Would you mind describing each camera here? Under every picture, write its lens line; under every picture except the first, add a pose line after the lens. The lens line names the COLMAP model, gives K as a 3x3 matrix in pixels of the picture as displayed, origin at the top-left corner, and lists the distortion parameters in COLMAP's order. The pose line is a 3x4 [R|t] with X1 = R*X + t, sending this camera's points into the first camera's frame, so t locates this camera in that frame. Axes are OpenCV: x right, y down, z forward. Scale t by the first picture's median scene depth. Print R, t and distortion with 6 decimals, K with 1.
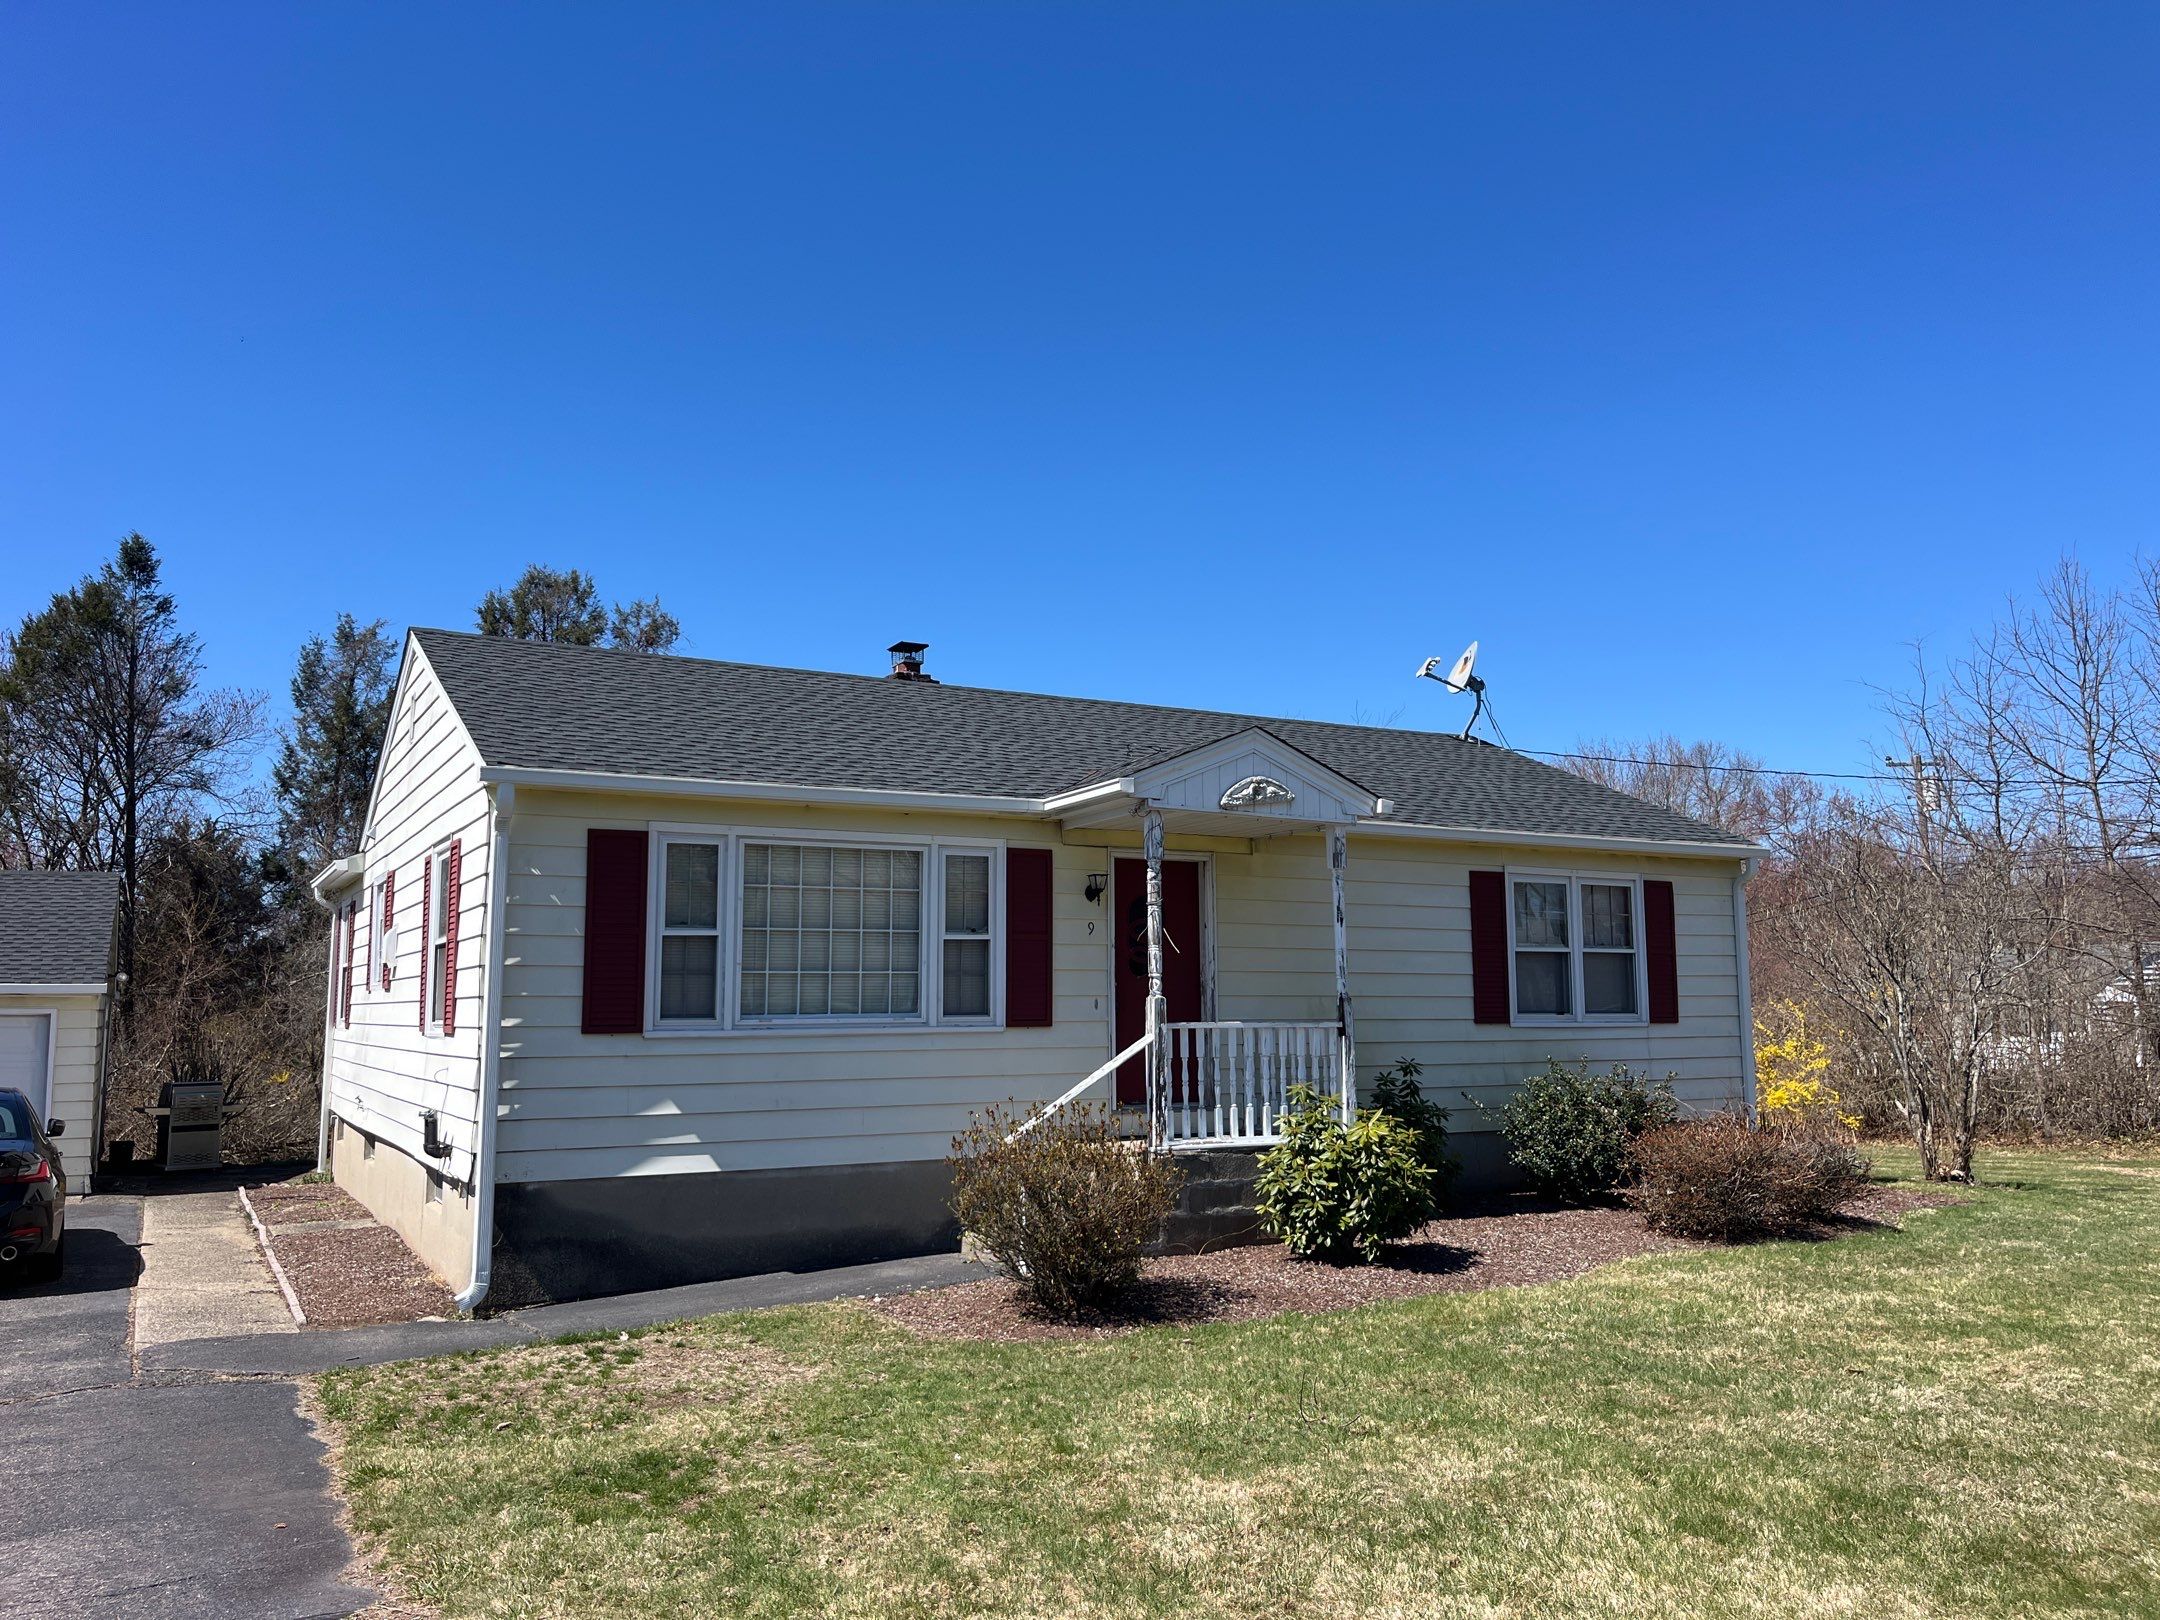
lens RADIAL K [[1581.2, 0, 1080.0], [0, 1581.2, 810.0], [0, 0, 1]] dist [0.054981, -0.083229]
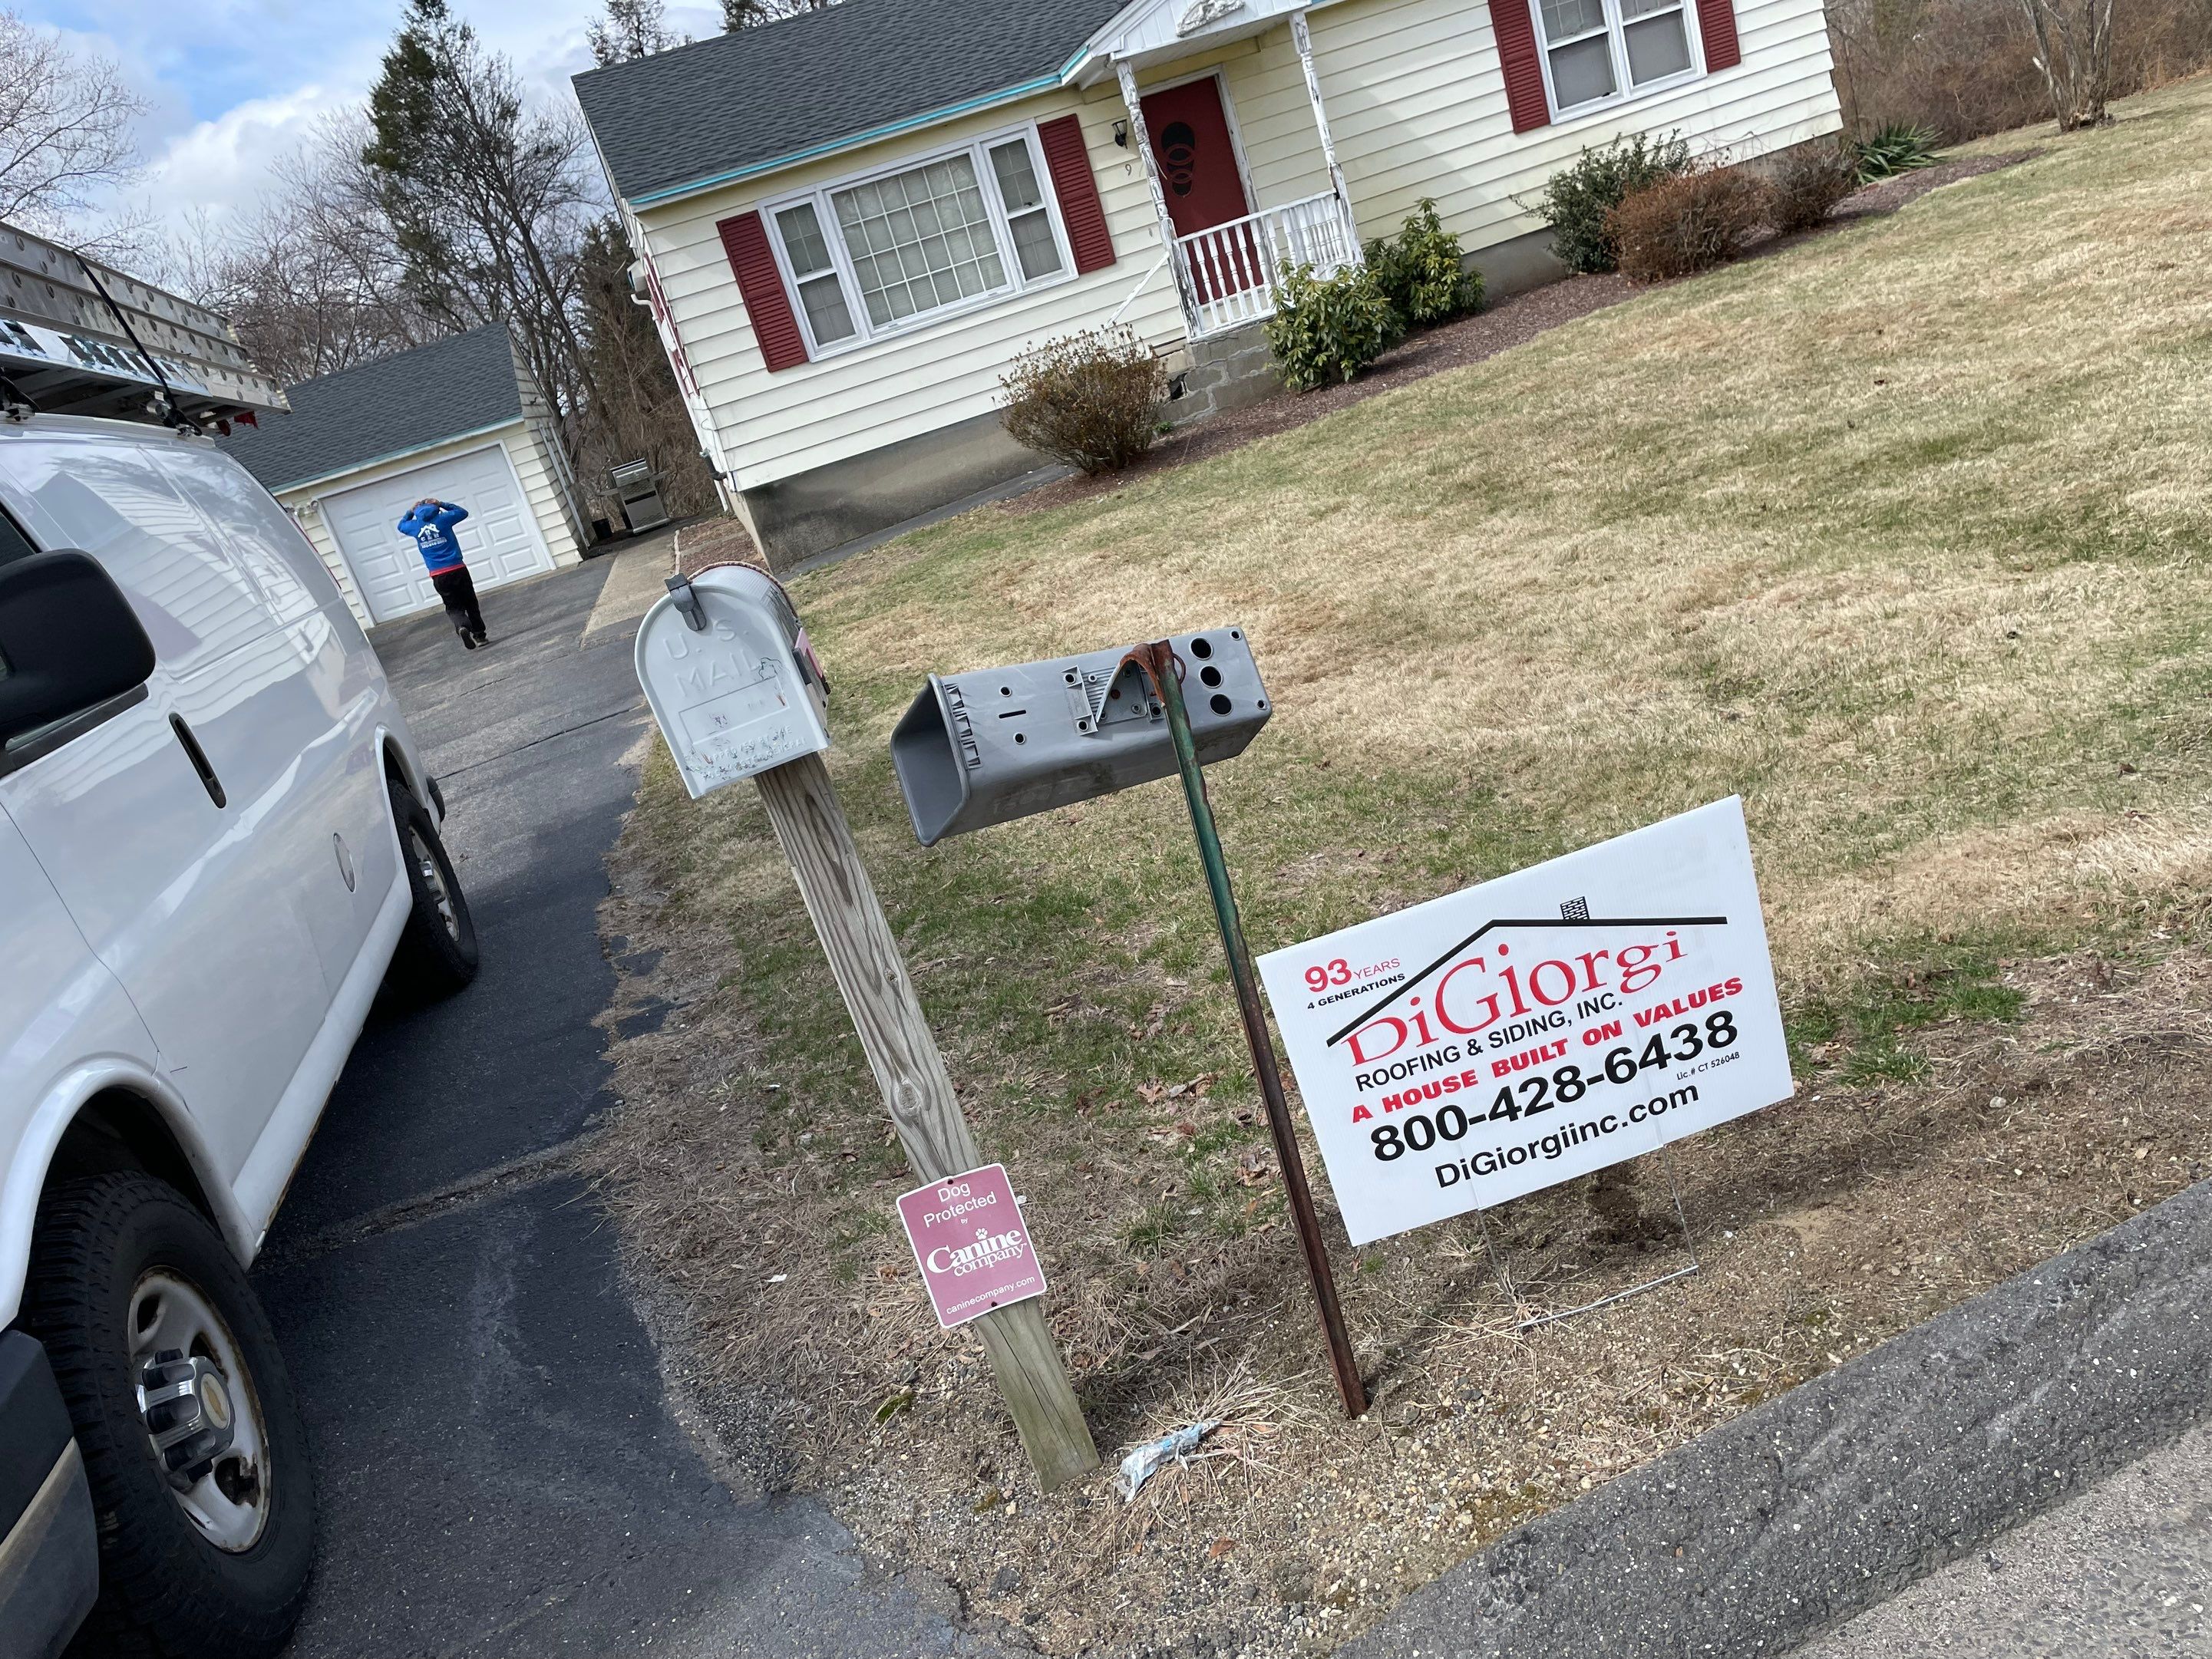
lens RADIAL K [[1619.1, 0, 1106.0], [0, 1619.1, 829.5], [0, 0, 1]] dist [0.054981, -0.083229]
pose [[0.927295, -0.173380, -0.331757, 0.309956], [0.310712, 0.850768, 0.423853, -0.027650], [0.208761, -0.496118, 0.842785, -0.294745]]
